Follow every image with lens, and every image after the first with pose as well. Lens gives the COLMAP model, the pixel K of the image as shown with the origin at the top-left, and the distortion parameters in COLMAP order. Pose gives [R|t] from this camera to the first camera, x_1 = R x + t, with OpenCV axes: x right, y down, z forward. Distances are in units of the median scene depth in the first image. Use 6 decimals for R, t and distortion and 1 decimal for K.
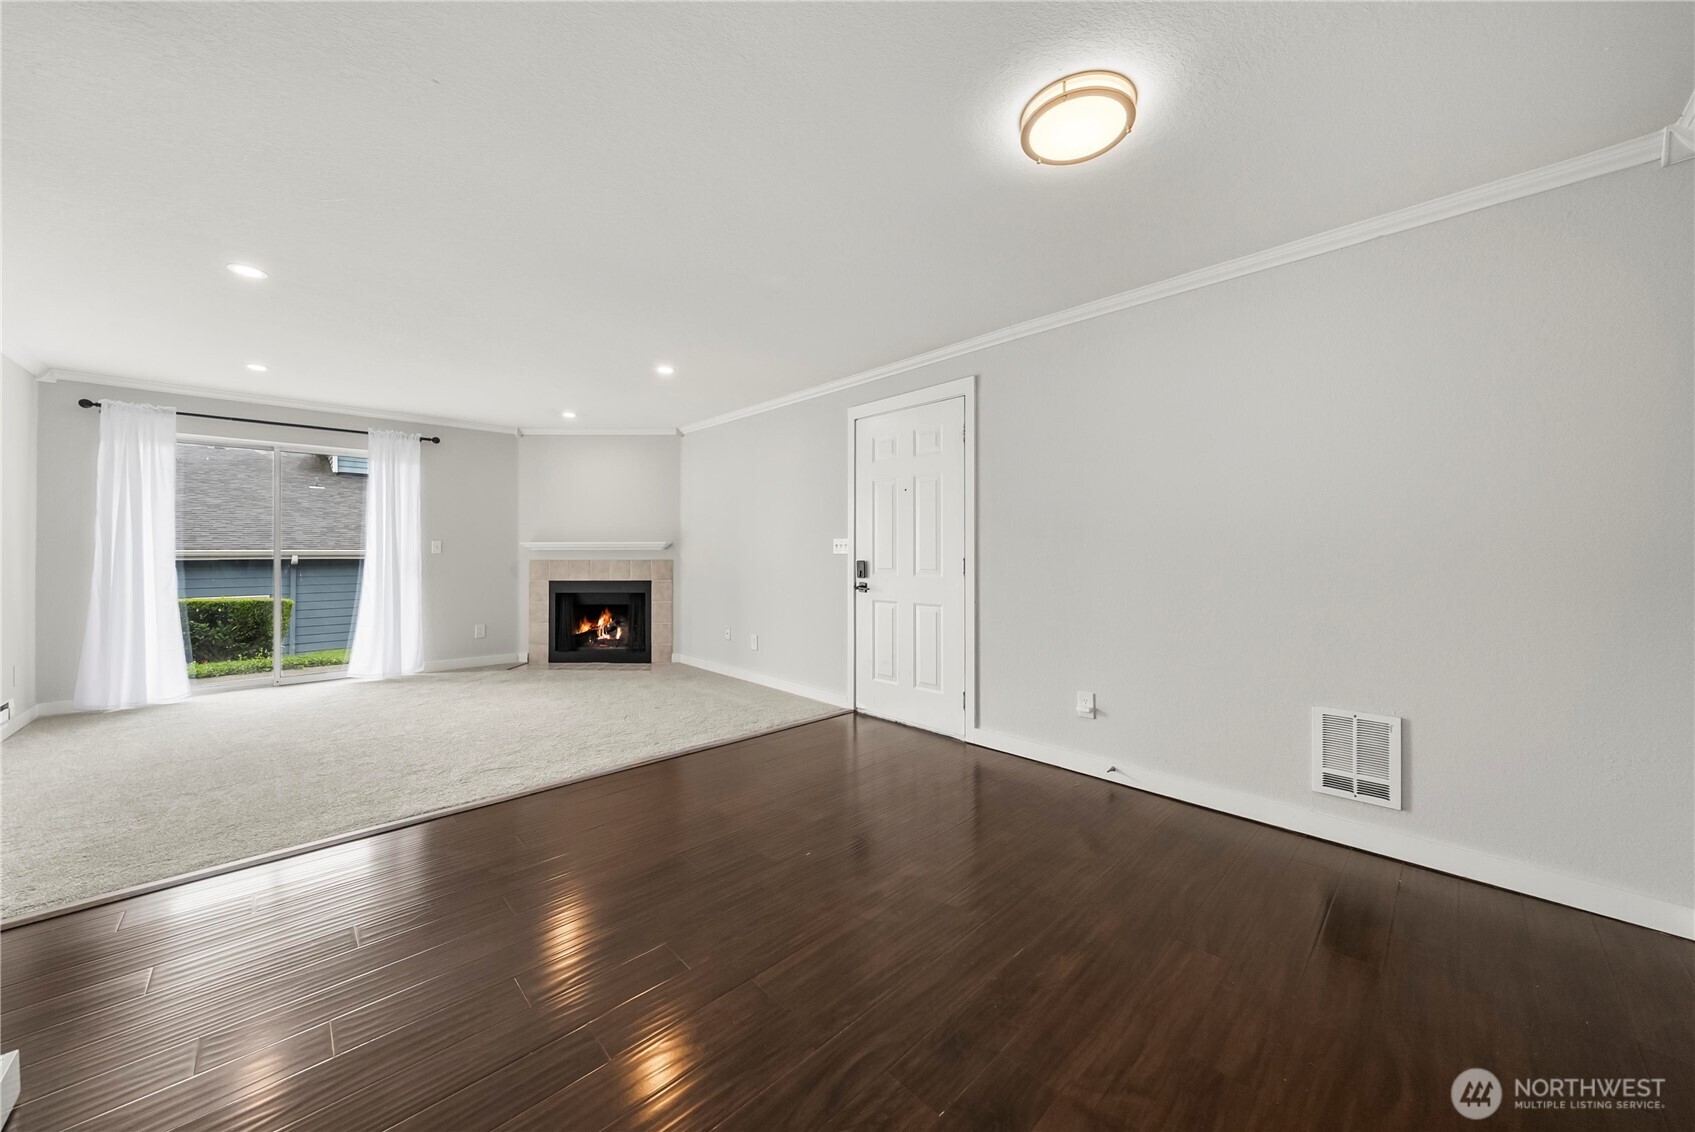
lens RADIAL K [[596.3, 0, 839.1], [0, 596.3, 549.9], [0, 0, 1]] dist [-0.011897, 0.001712]
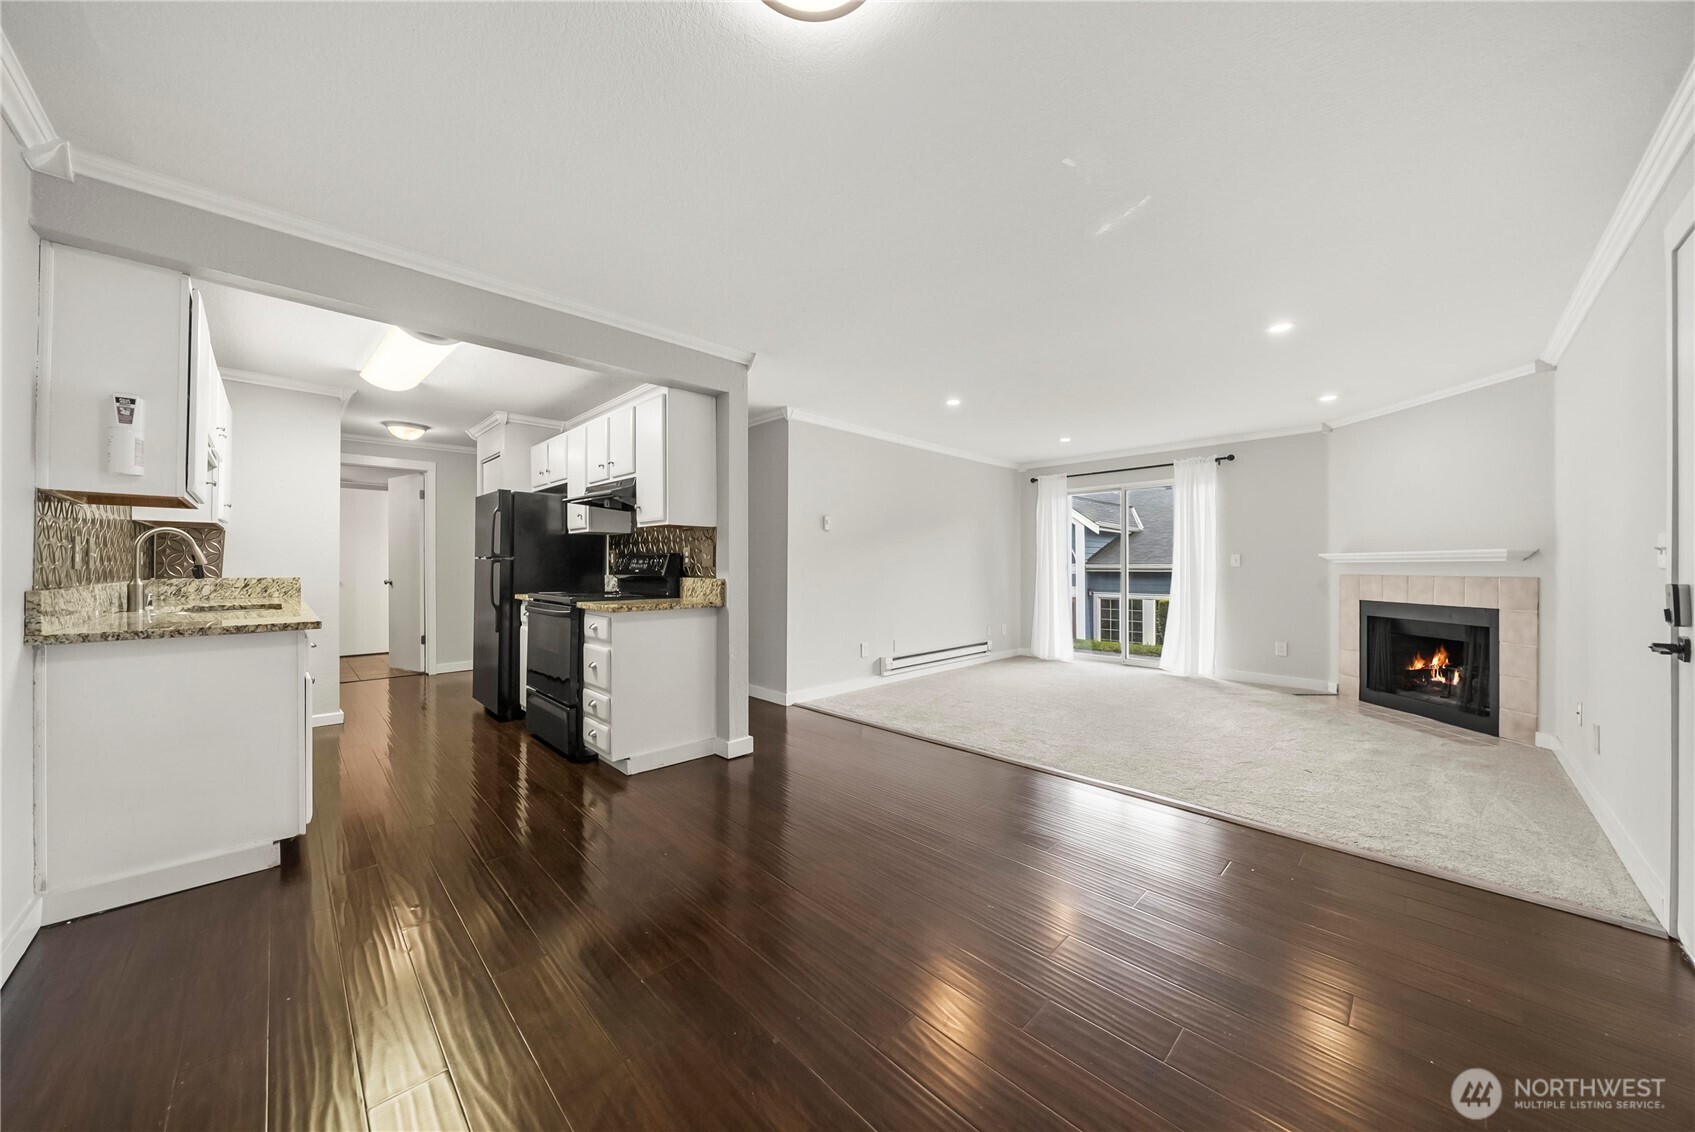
lens RADIAL K [[583.4, 0, 853.3], [0, 583.4, 565.1], [0, 0, 1]] dist [-0.005949, 0.000021]
pose [[0.025687, -0.001268, -0.999669, 0.328151], [0.003016, 0.999995, -0.001191, 0.002390], [0.999665, -0.002985, 0.025691, 0.315255]]
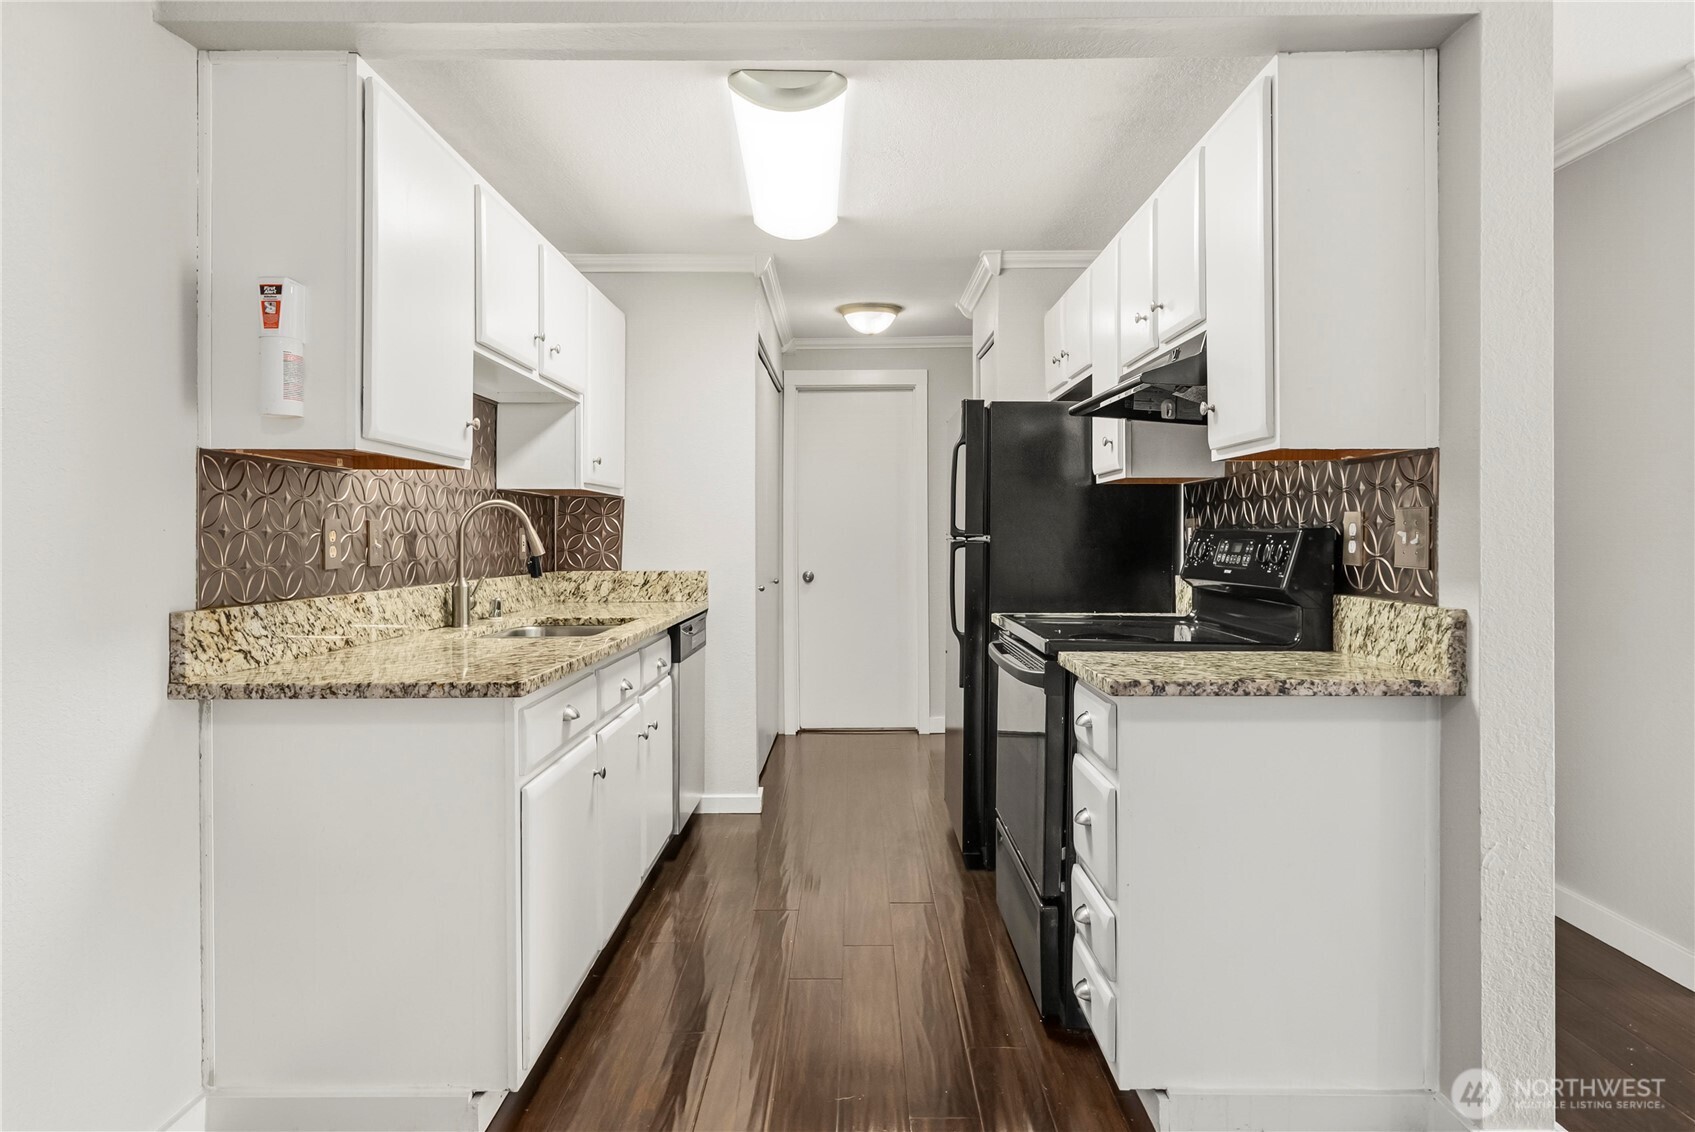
lens RADIAL K [[1048.0, 0, 847.1], [0, 1048.0, 545.1], [0, 0, 1]] dist [0.005788, 0.001664]
pose [[-0.693215, 0.007461, -0.720692, 0.103403], [0.005211, 0.999972, 0.005341, -0.008835], [0.720712, -0.000053, -0.693235, 0.289458]]
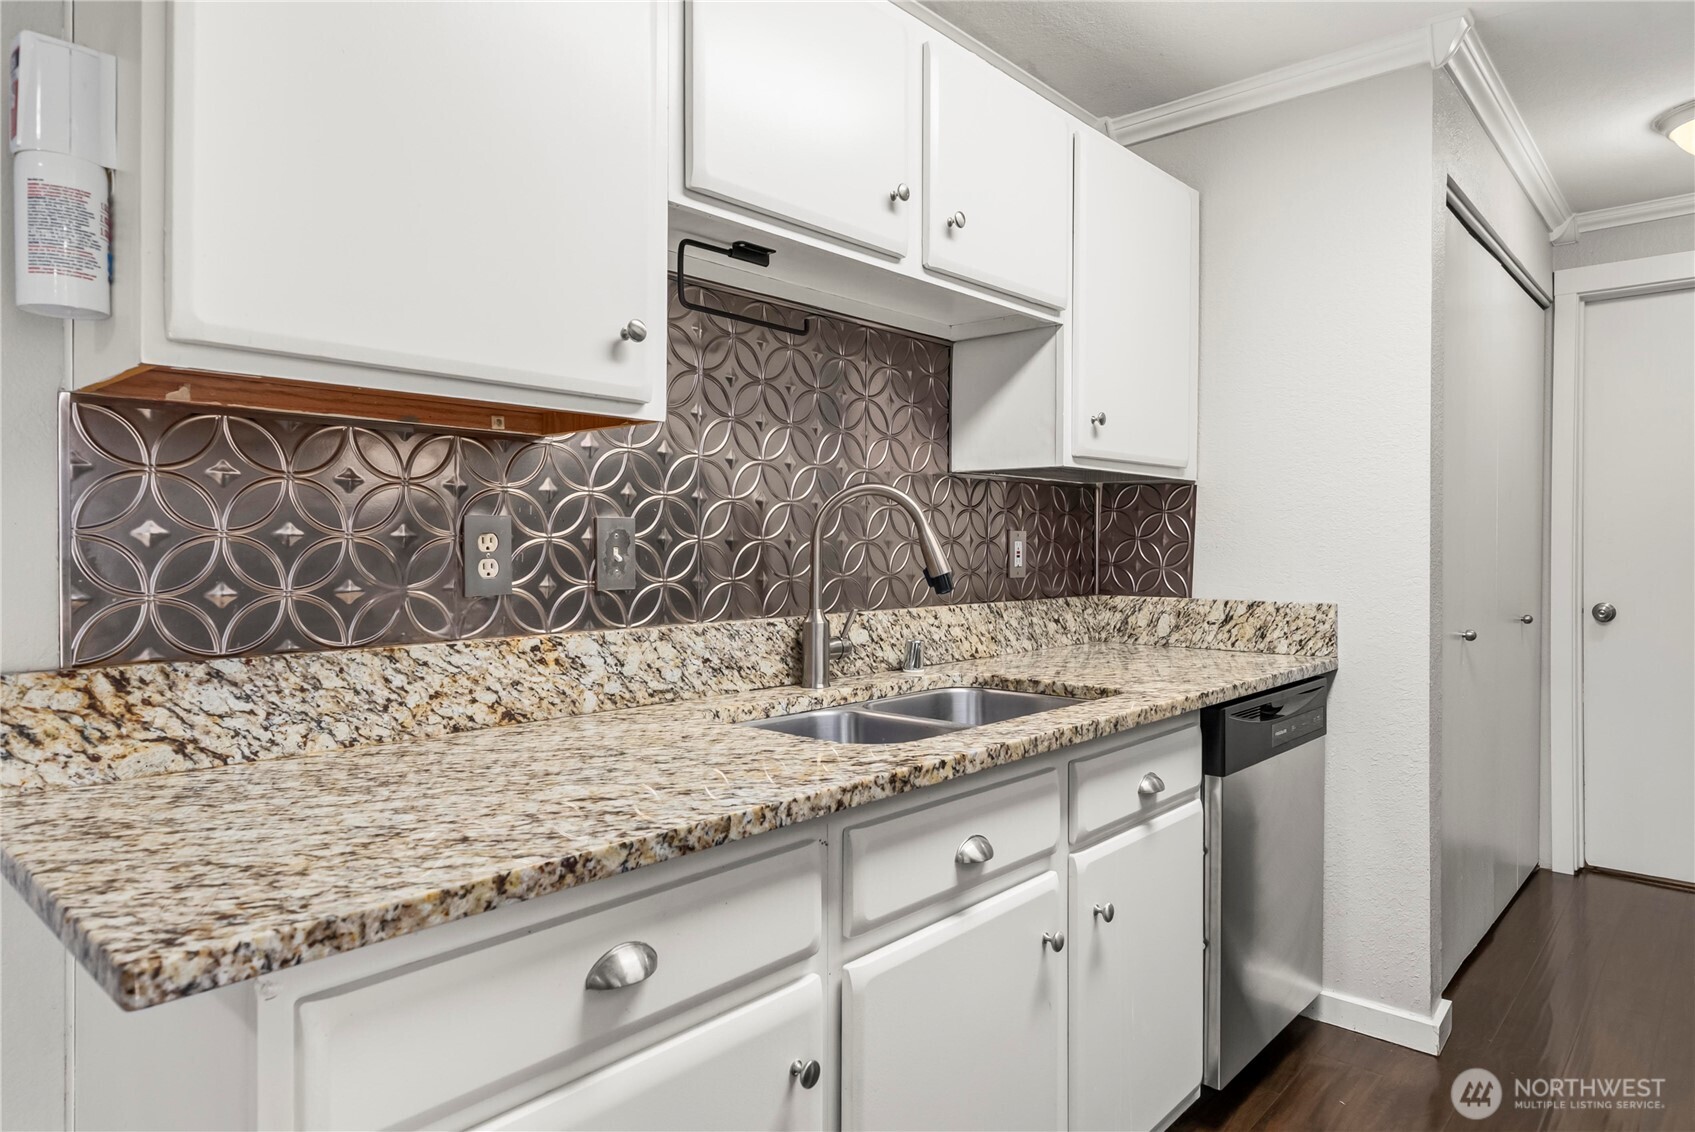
lens RADIAL K [[1014.1, 0, 845.3], [0, 1014.1, 548.9], [0, 0, 1]] dist [0.001938, 0.000377]
pose [[-0.997199, -0.000968, -0.074786, -0.151172], [-0.001115, 0.999998, 0.001920, -0.010464], [0.074784, 0.001998, -0.997198, 0.087105]]
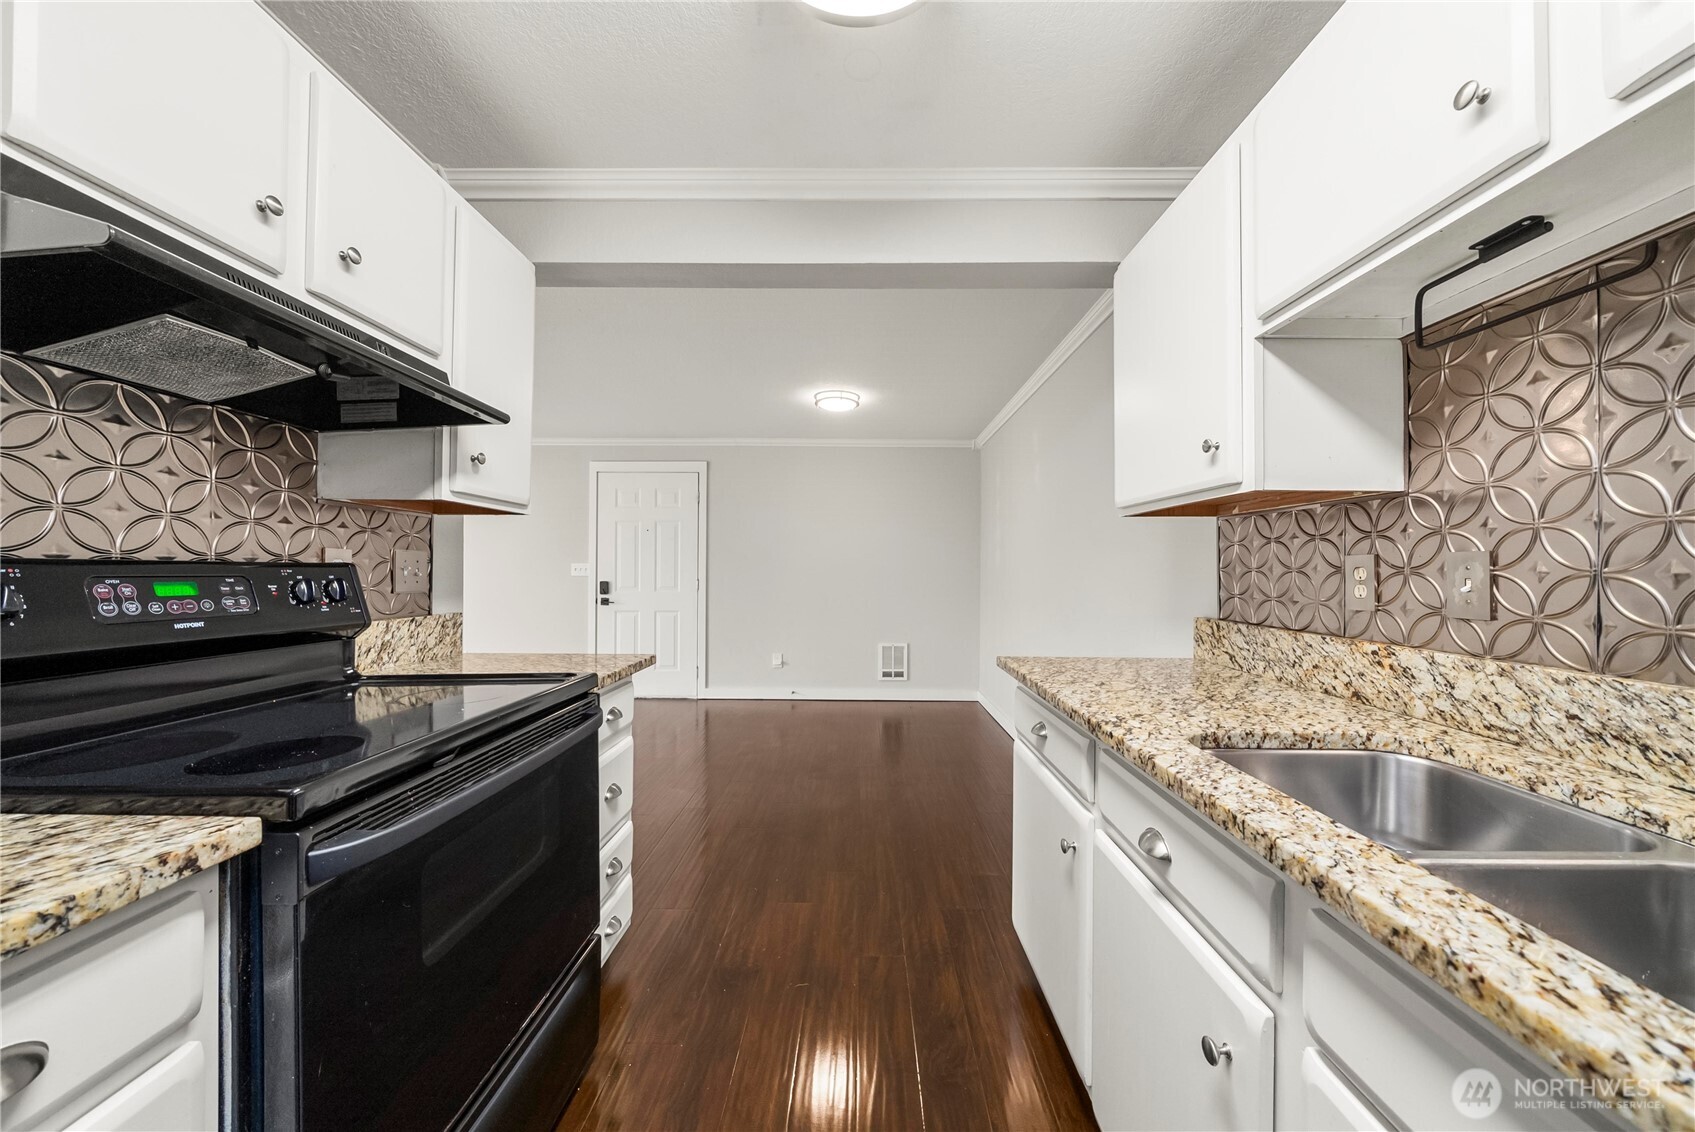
lens RADIAL K [[583.4, 0, 853.3], [0, 583.4, 565.1], [0, 0, 1]] dist [-0.005949, 0.000021]
pose [[0.697558, 0.008368, 0.716480, -0.379801], [-0.007850, 0.999961, -0.004036, -0.012457], [-0.716486, -0.002809, 0.697596, -0.214828]]
